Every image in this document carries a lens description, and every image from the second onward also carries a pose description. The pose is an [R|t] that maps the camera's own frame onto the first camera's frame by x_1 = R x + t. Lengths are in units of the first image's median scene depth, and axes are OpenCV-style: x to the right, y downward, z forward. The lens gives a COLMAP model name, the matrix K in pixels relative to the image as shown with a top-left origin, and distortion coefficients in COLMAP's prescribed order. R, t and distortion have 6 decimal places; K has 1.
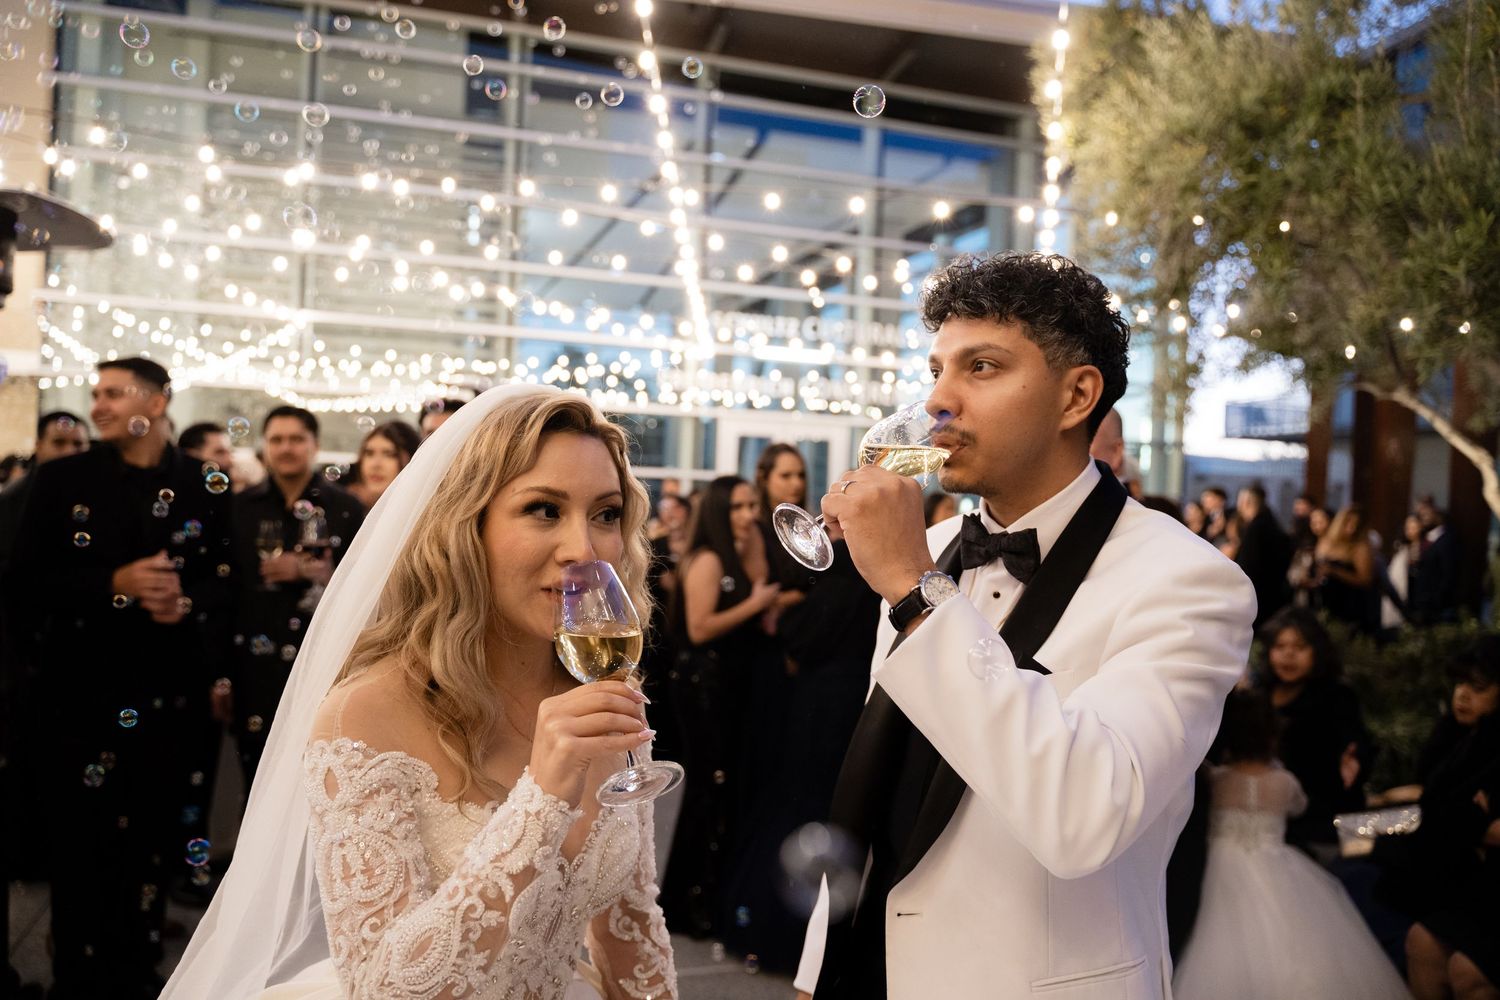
lens RADIAL K [[1212.2, 0, 740.0], [0, 1212.2, 503.7], [0, 0, 1]] dist [-0.035060, -0.000017]
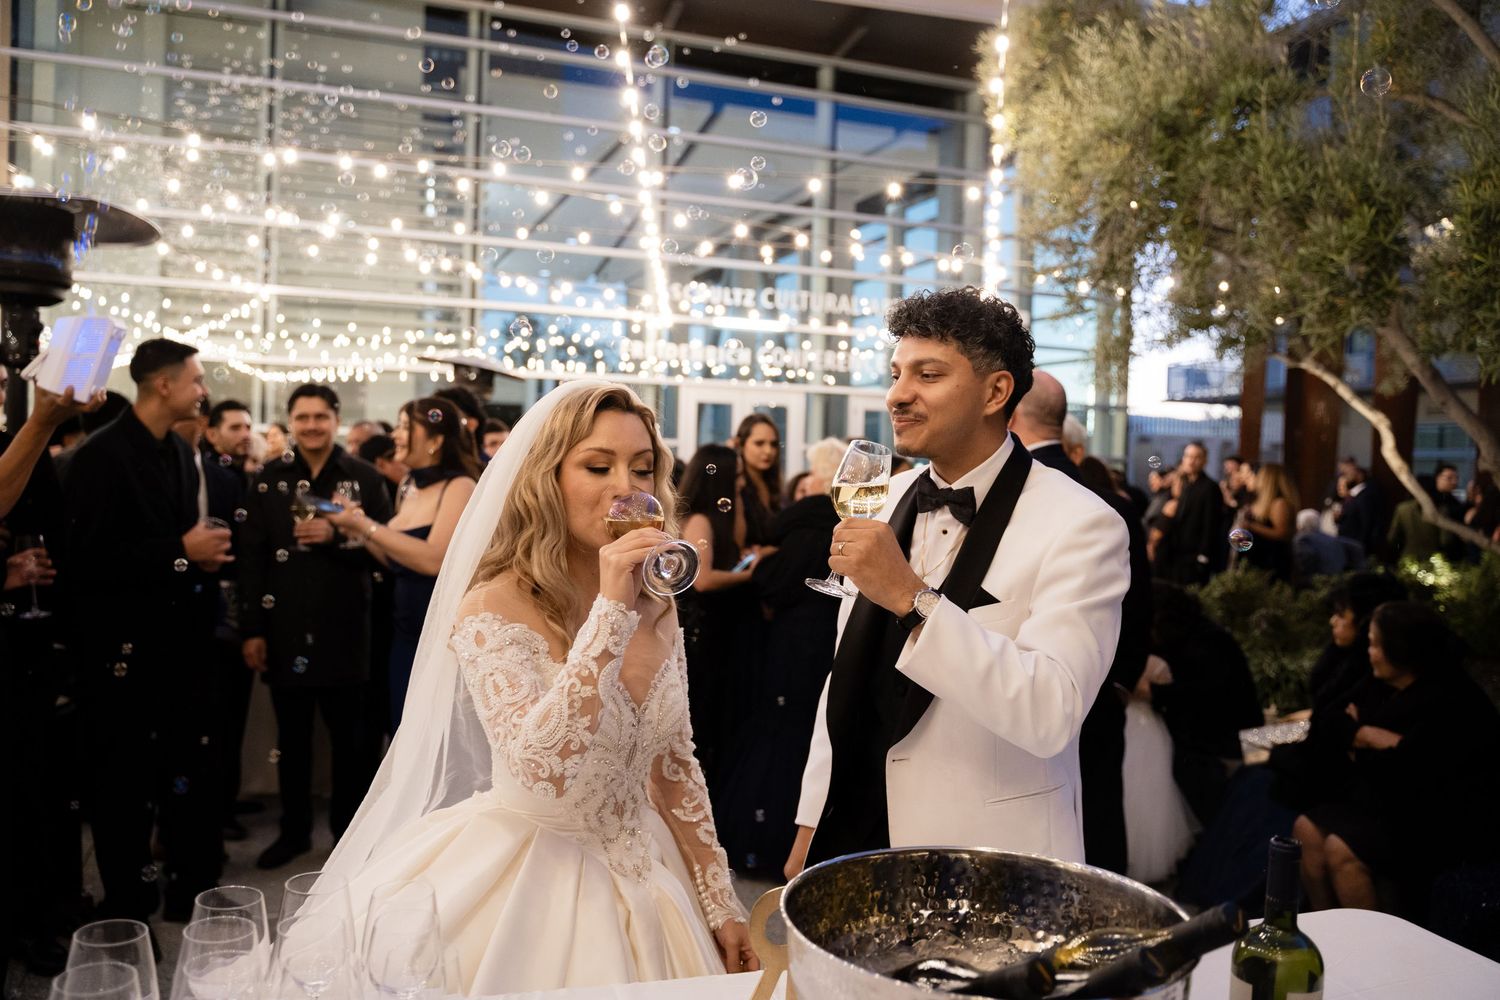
lens RADIAL K [[1212.2, 0, 752.4], [0, 1212.2, 500.2], [0, 0, 1]] dist [-0.035060, -0.000017]
pose [[0.998764, -0.013531, 0.047823, -0.016709], [0.012335, 0.999606, 0.025200, 0.000787], [-0.048145, -0.024579, 0.998538, -0.084079]]
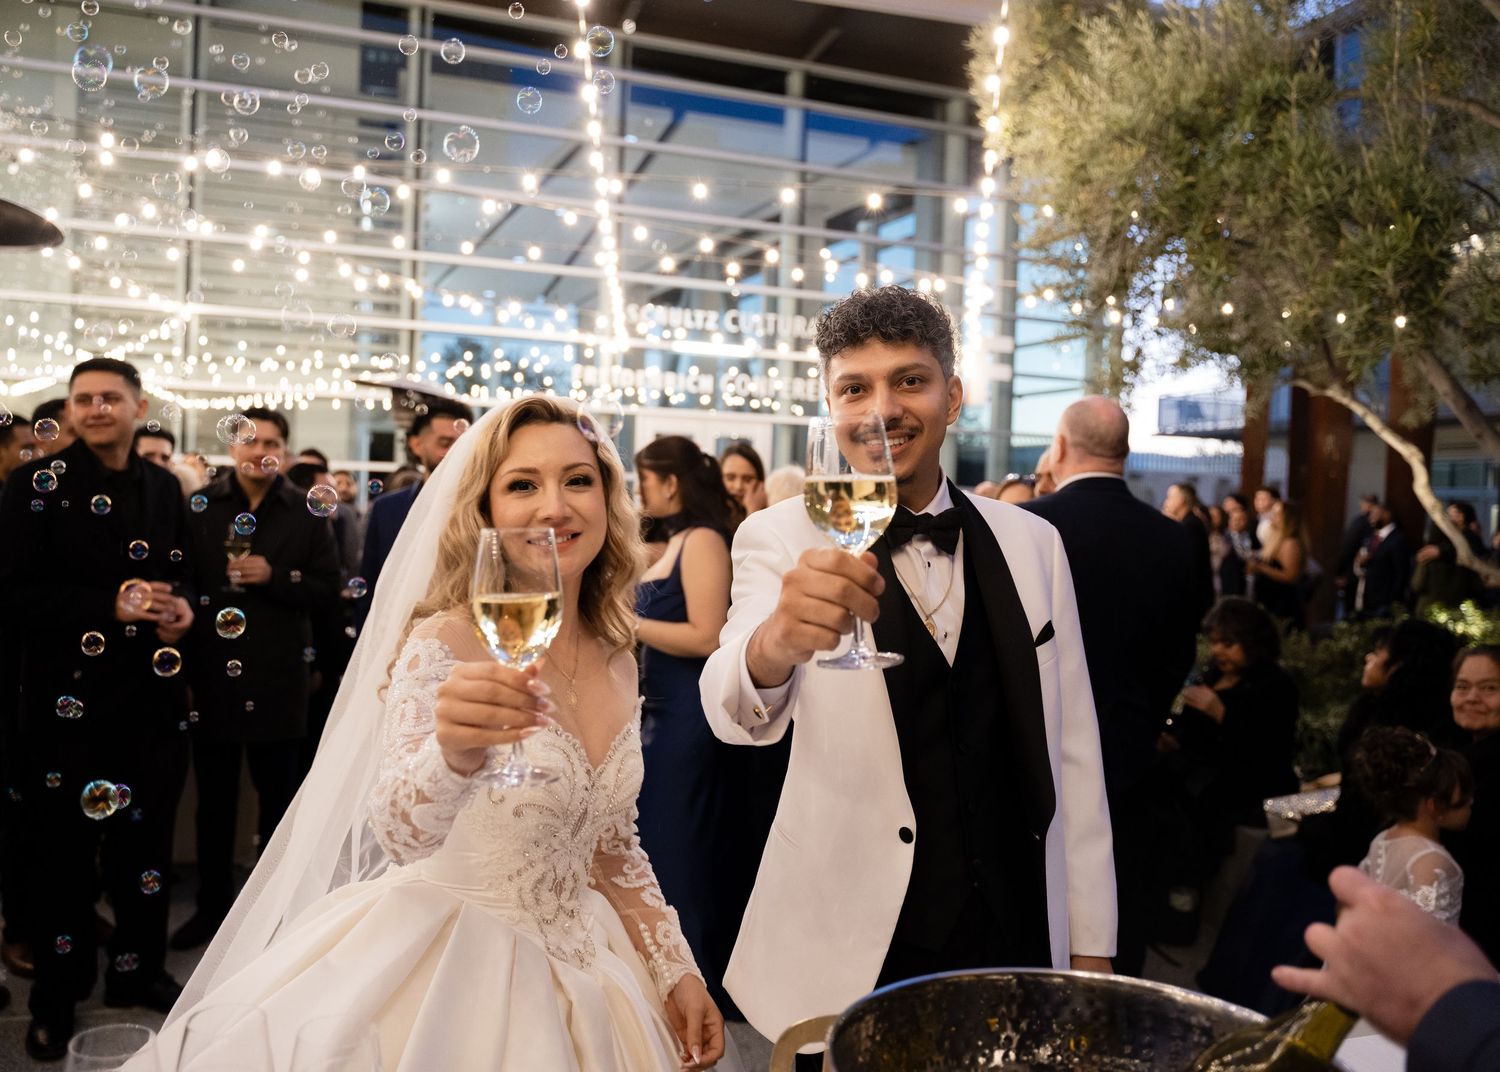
lens RADIAL K [[1298.8, 0, 719.3], [0, 1298.8, 536.3], [0, 0, 1]] dist [-0.032188, -0.009146]
pose [[0.998444, -0.009277, 0.054979, -0.024802], [0.008046, 0.999713, 0.022566, 0.002362], [-0.055173, -0.022088, 0.998232, -0.053281]]
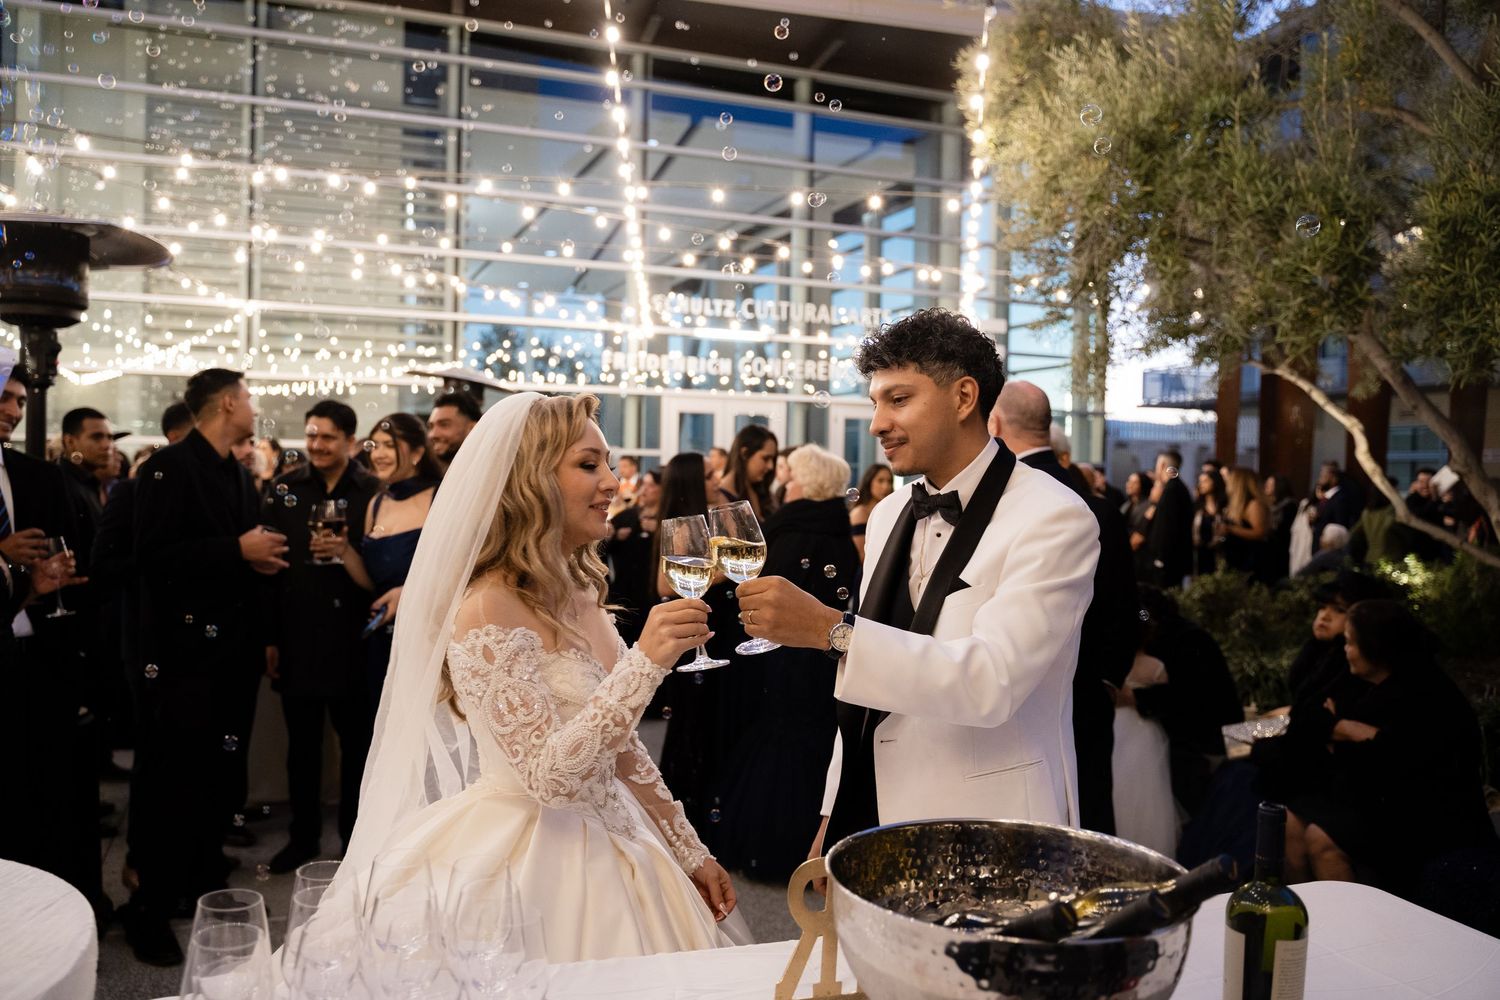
lens RADIAL K [[1212.2, 0, 743.3], [0, 1212.2, 502.5], [0, 0, 1]] dist [-0.035060, -0.000017]
pose [[0.997989, -0.023703, 0.058781, -0.029019], [0.022579, 0.999550, 0.019725, 0.000645], [-0.059222, -0.018358, 0.998076, -0.105863]]
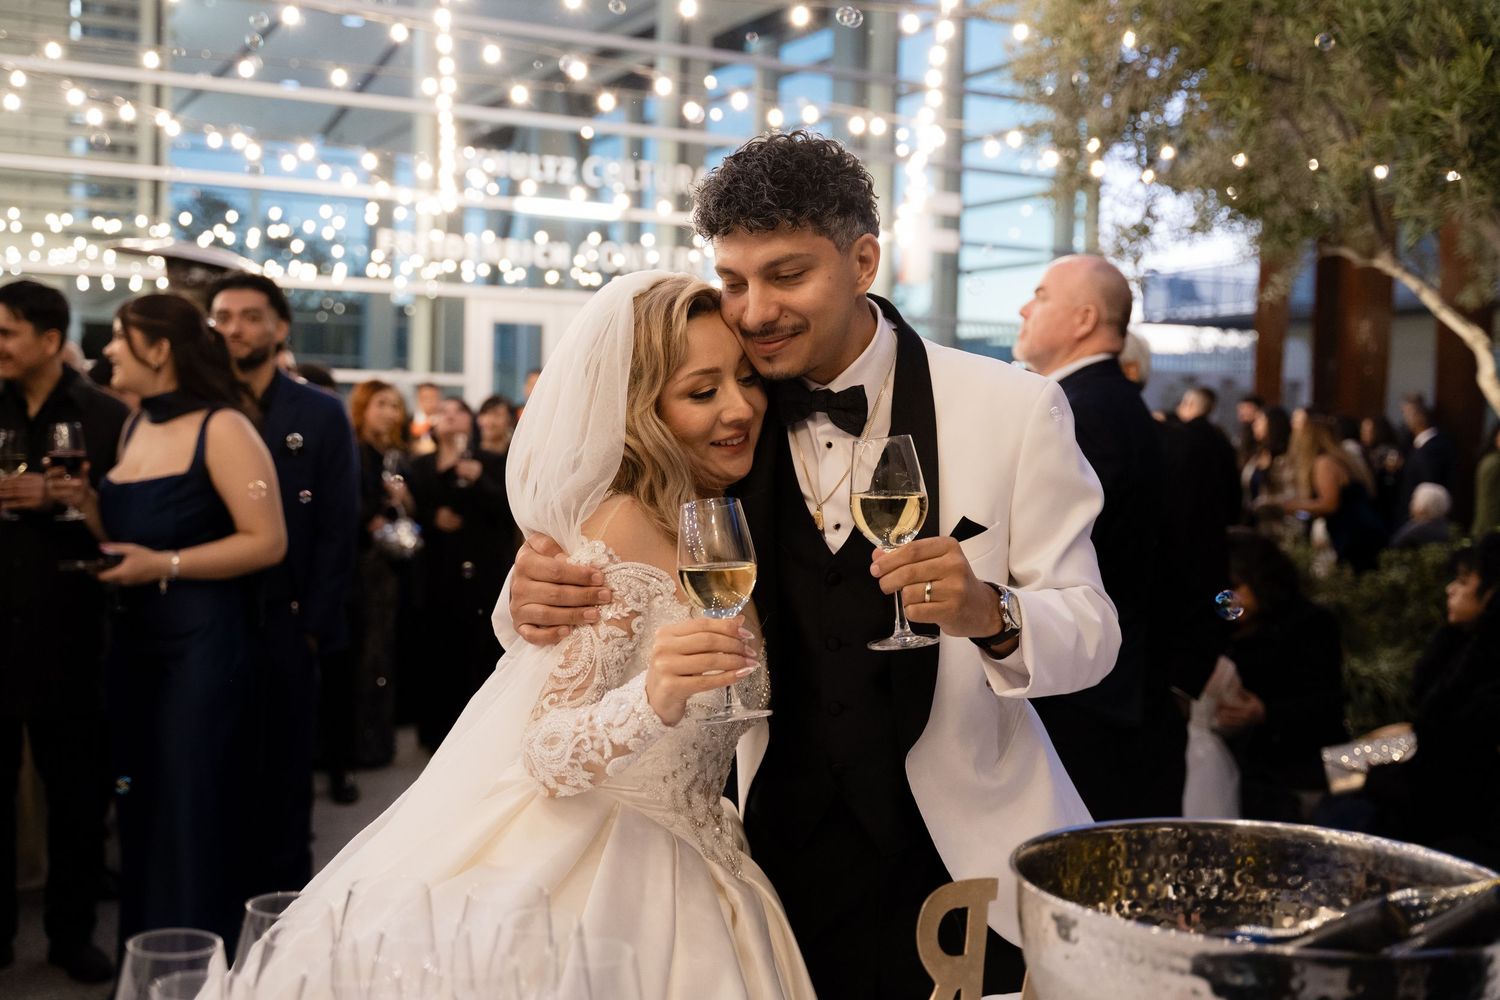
lens RADIAL K [[1757.0, 0, 749.7], [0, 1757.0, 485.0], [0, 0, 1]] dist [0.000069, 0.000000]
pose [[0.986213, -0.023017, 0.163875, -0.070024], [0.017328, 0.999199, 0.036061, 0.010252], [-0.164574, -0.032724, 0.985822, -0.108560]]
